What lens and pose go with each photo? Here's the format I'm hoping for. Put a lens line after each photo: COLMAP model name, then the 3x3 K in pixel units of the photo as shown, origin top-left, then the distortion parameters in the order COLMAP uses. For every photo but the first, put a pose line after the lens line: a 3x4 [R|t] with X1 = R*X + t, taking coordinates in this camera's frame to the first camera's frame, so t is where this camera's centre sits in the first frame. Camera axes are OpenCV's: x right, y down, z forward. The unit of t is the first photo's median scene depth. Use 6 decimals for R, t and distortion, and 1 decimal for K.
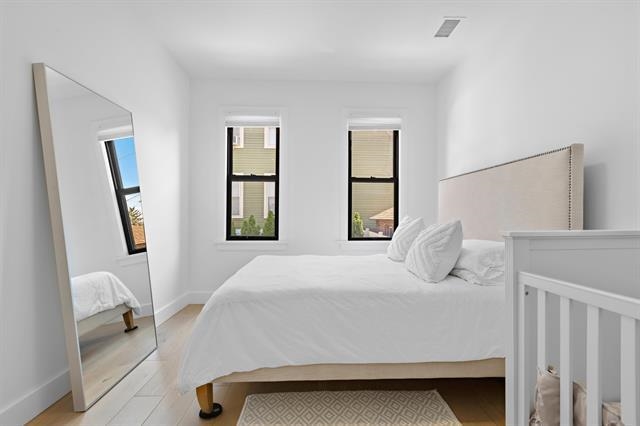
lens RADIAL K [[286.5, 0, 318.3], [0, 286.5, 217.6], [0, 0, 1]] dist [0.000859, 0.000008]
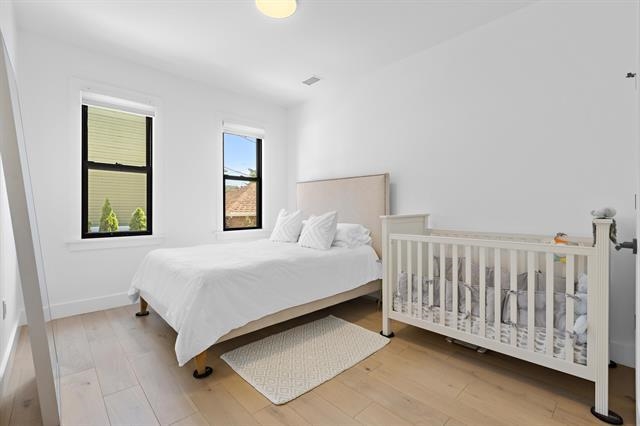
lens RADIAL K [[286.5, 0, 324.3], [0, 286.5, 209.2], [0, 0, 1]] dist [0.000859, 0.000008]
pose [[0.754434, -0.003922, 0.656364, -0.635692], [0.007214, 0.999971, -0.002318, -0.000220], [-0.656336, 0.006484, 0.754440, -0.194451]]
